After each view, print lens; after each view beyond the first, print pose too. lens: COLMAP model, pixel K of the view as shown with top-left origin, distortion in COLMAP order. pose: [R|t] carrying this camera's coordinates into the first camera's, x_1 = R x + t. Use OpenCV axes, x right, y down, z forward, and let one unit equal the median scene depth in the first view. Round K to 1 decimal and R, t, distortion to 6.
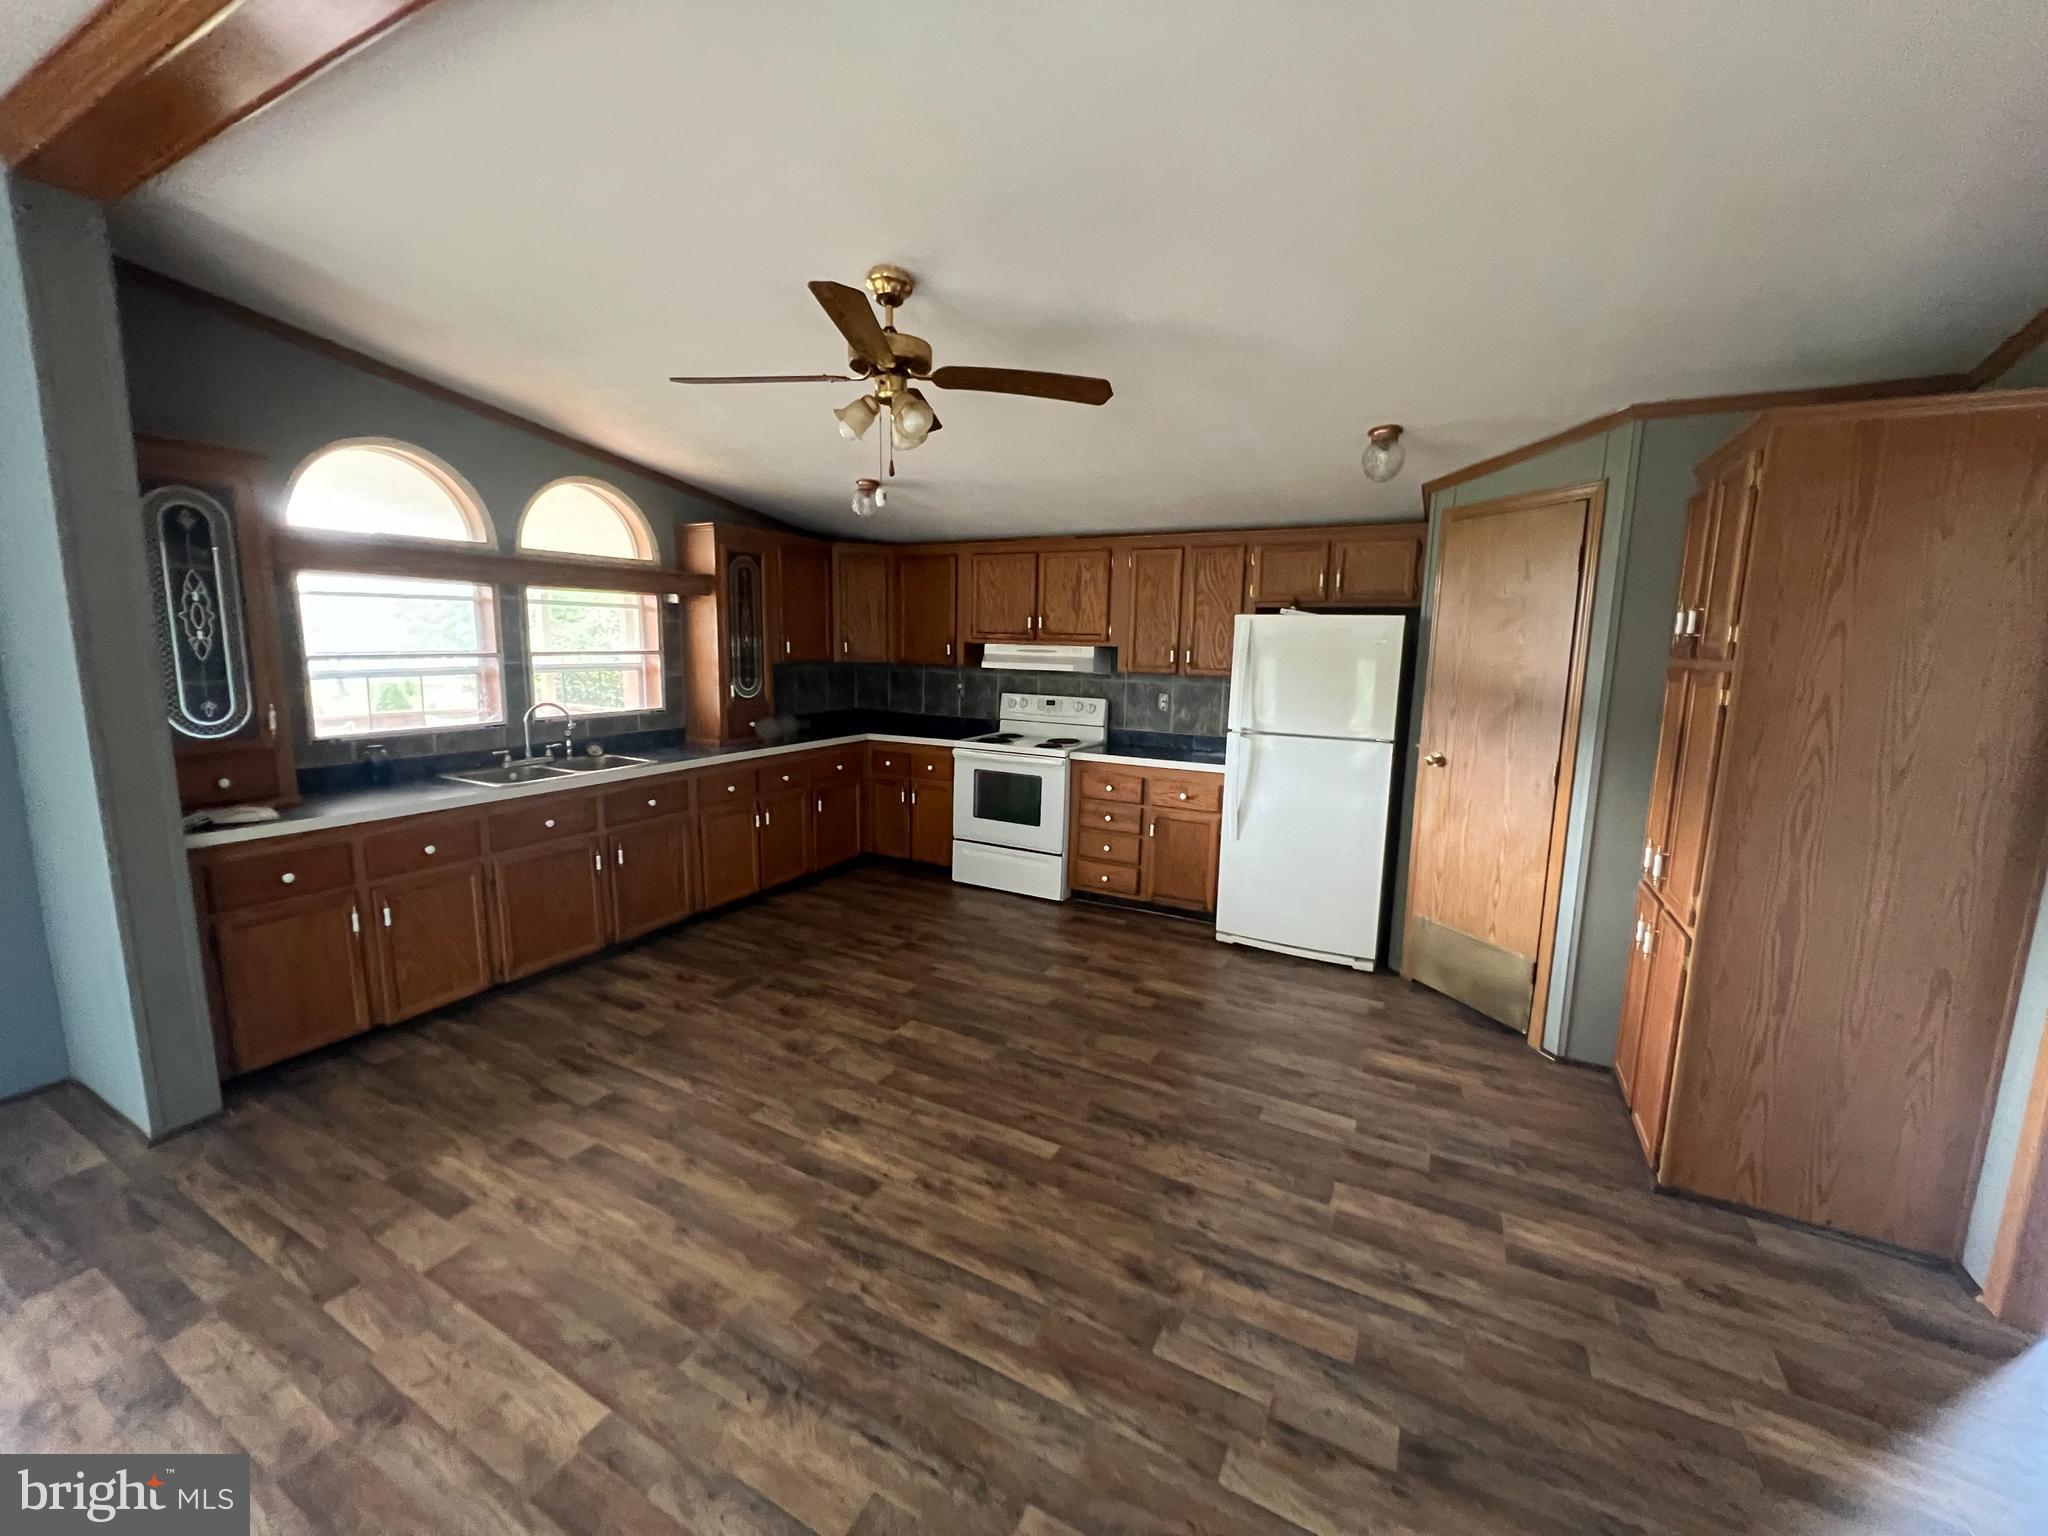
lens RADIAL K [[831.5, 0, 1023.4], [0, 831.5, 760.5], [0, 0, 1]] dist [-0.001213, -0.000137]
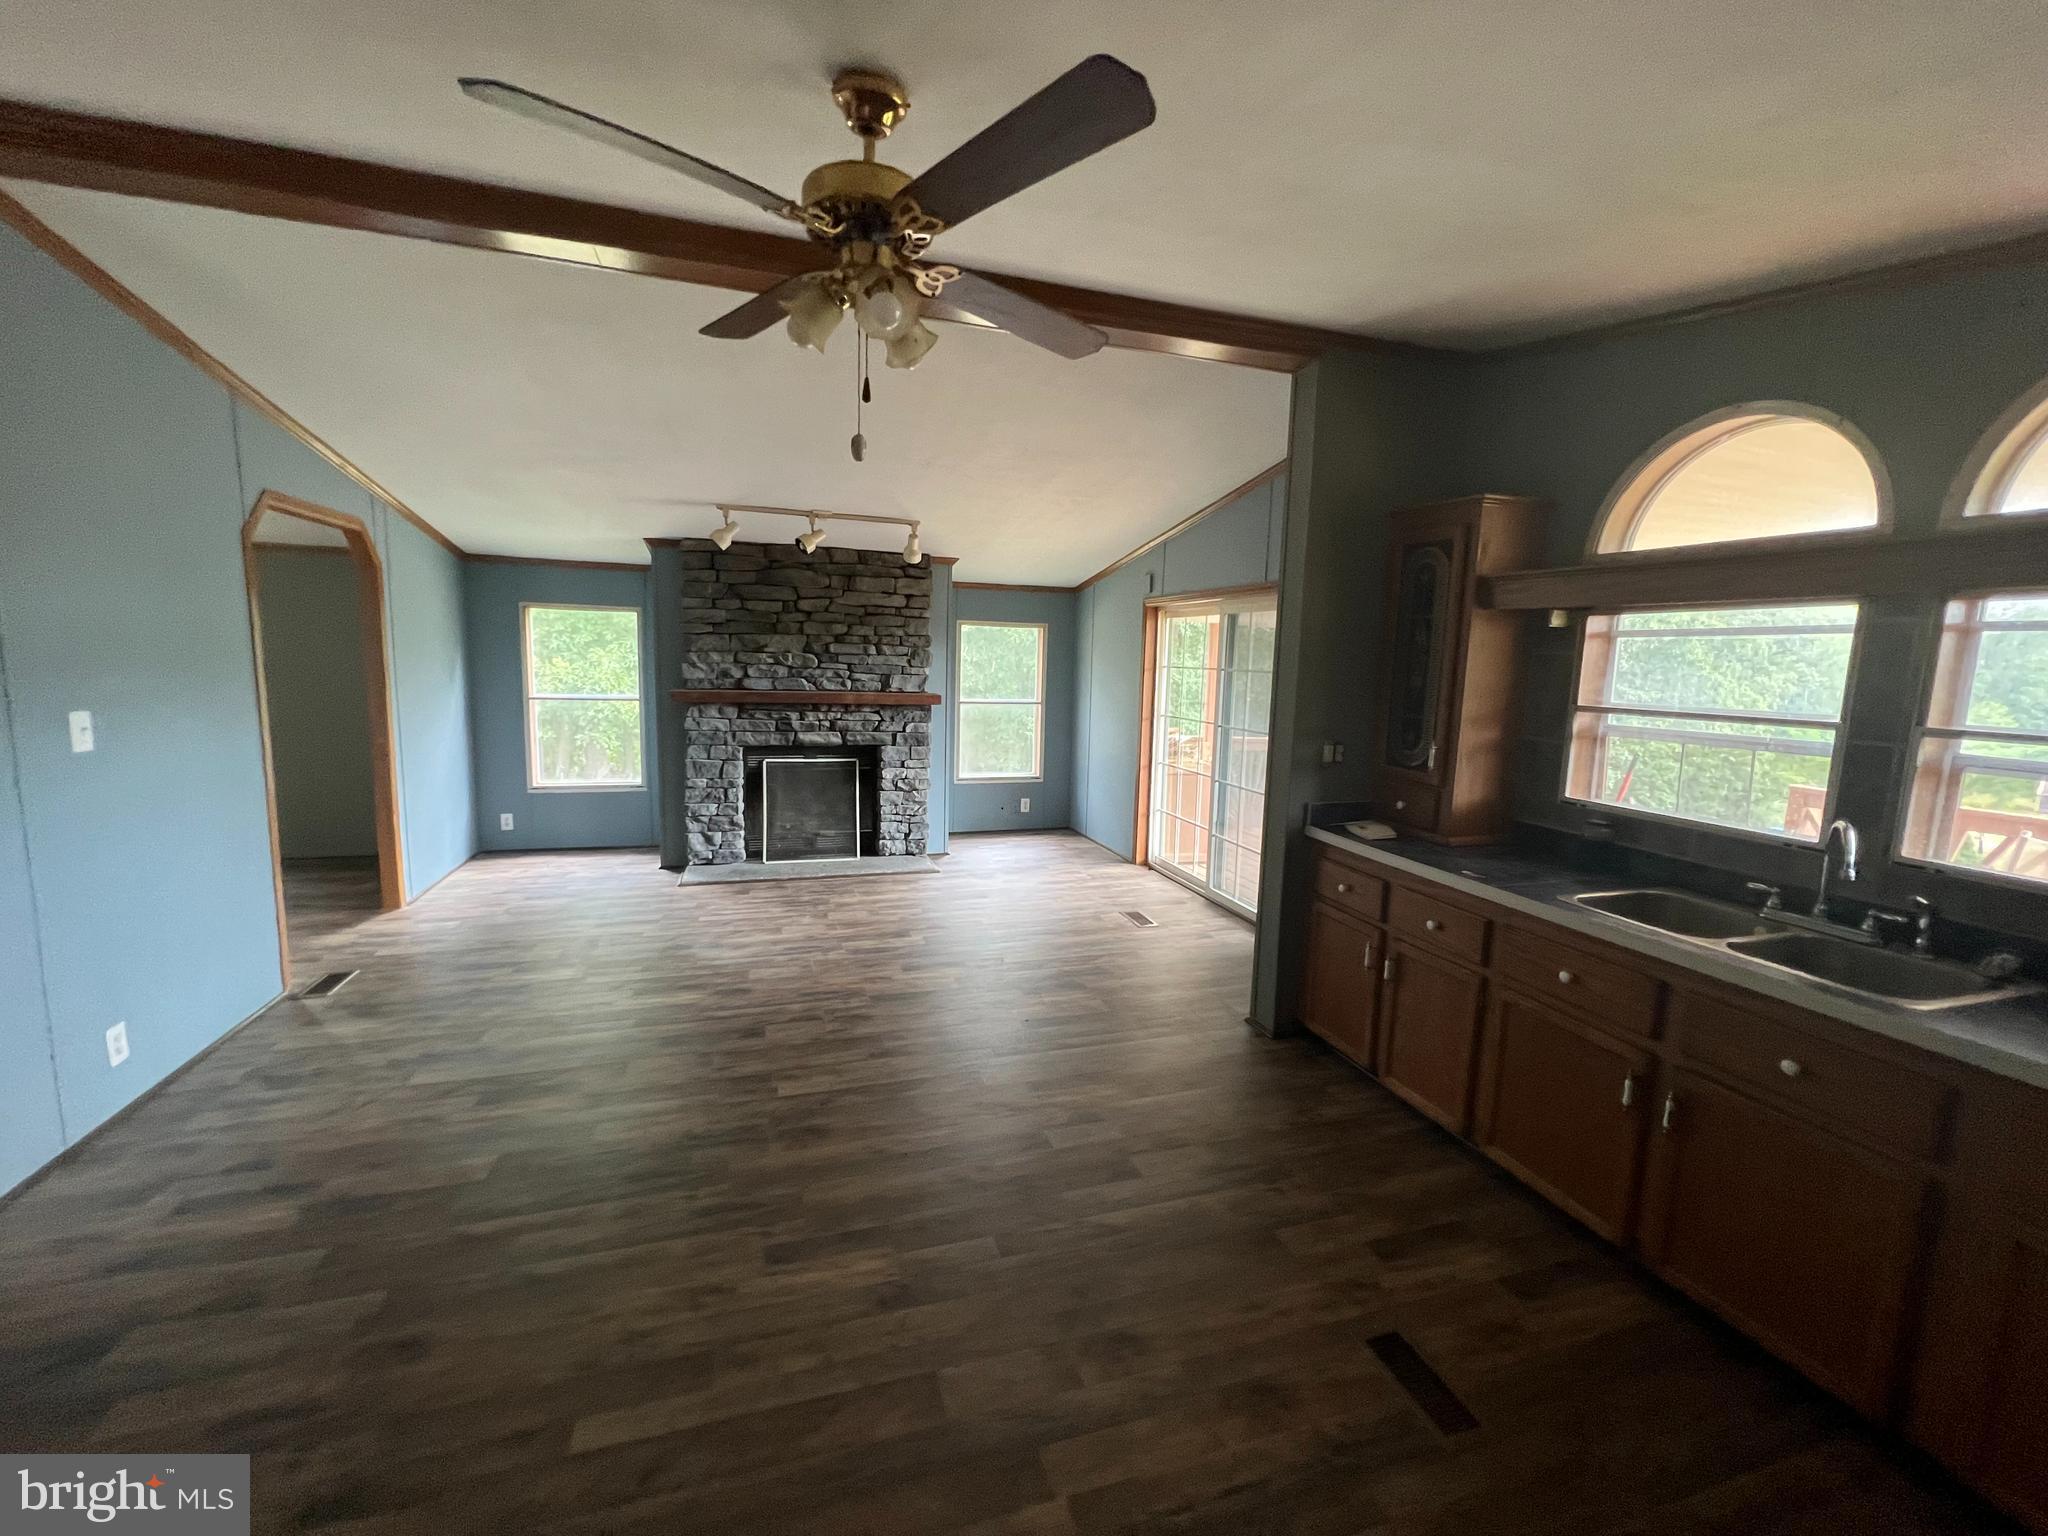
lens RADIAL K [[831.5, 0, 1023.4], [0, 831.5, 760.5], [0, 0, 1]] dist [-0.001213, -0.000137]
pose [[-0.703255, 0.049579, -0.709207, 0.178280], [-0.146551, 0.966031, 0.212854, -0.176823], [0.695669, 0.253626, -0.672100, 1.236245]]
